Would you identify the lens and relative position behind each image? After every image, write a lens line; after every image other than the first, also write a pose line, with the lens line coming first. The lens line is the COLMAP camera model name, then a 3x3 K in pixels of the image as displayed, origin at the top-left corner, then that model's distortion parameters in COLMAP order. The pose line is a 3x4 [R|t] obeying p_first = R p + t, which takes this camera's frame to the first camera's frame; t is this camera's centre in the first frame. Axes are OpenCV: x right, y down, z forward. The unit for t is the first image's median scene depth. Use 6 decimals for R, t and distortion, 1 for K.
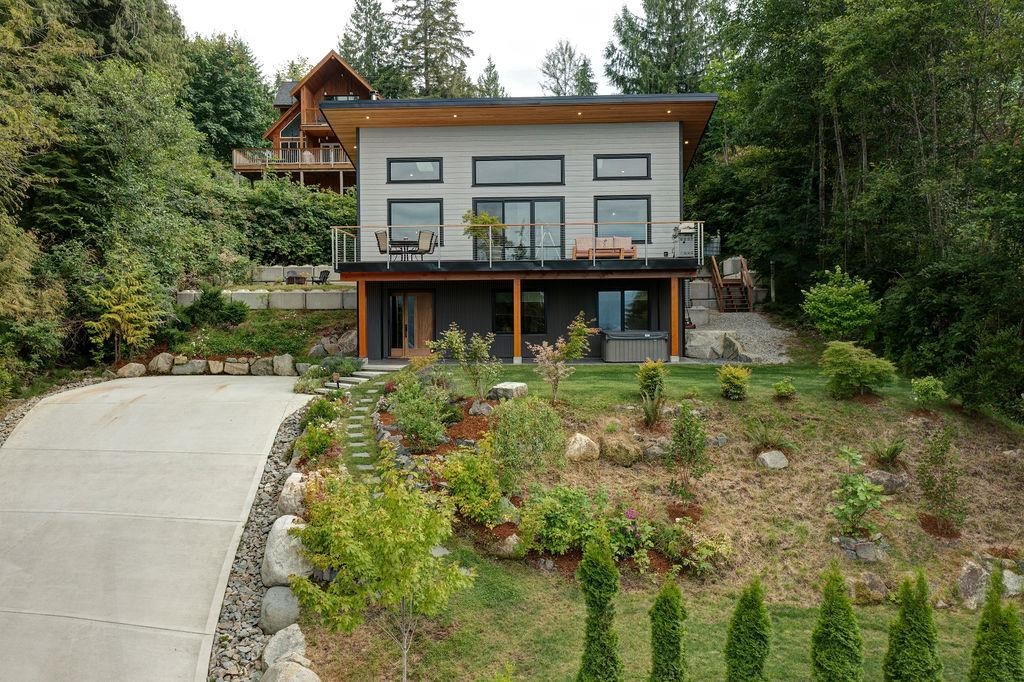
lens RADIAL K [[813.3, 0, 512.0], [0, 813.3, 341.0], [0, 0, 1]] dist [0.009296, 0.000721]
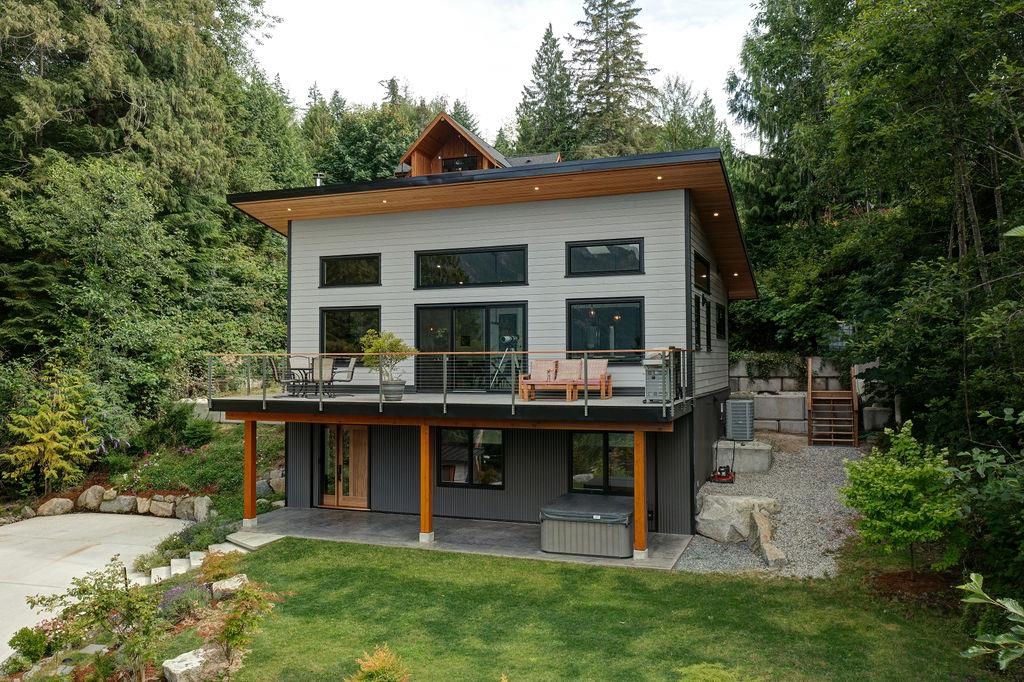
lens RADIAL K [[813.3, 0, 512.0], [0, 813.3, 341.0], [0, 0, 1]] dist [0.009296, 0.000721]
pose [[0.948308, -0.003974, -0.317325, 0.261621], [-0.010168, 0.999028, -0.042895, -0.101564], [0.317187, 0.043904, 0.947346, 0.283357]]
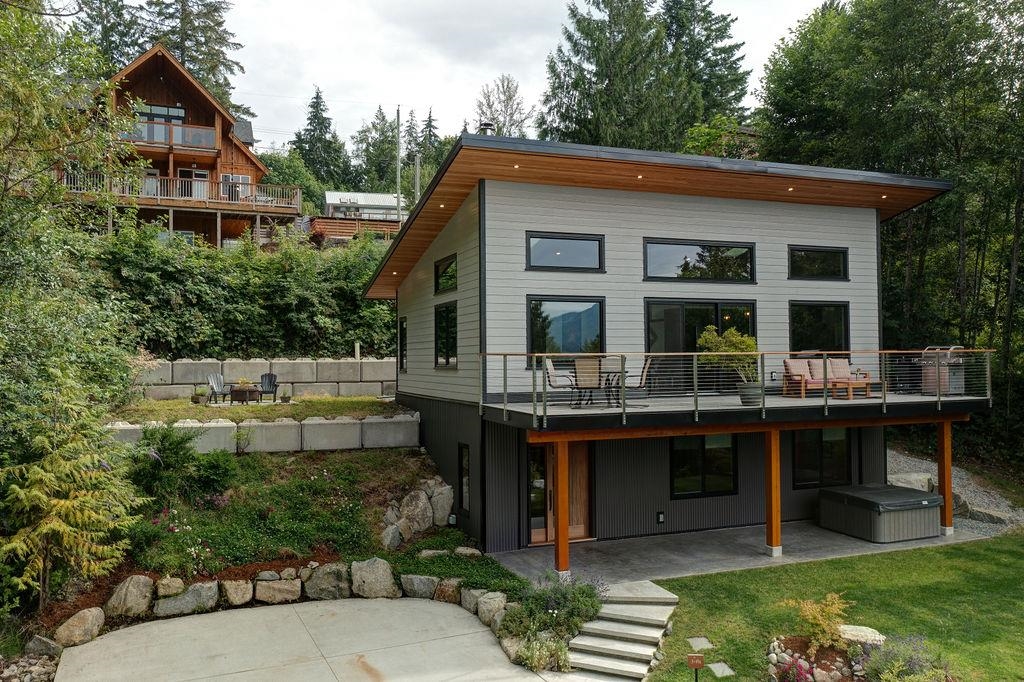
lens RADIAL K [[809.7, 0, 512.0], [0, 809.7, 341.0], [0, 0, 1]] dist [0.000448, -0.002476]
pose [[0.915528, 0.008826, 0.402157, -0.390105], [0.009082, 0.999051, -0.042602, -0.103955], [-0.402151, 0.042655, 0.914579, 0.399612]]
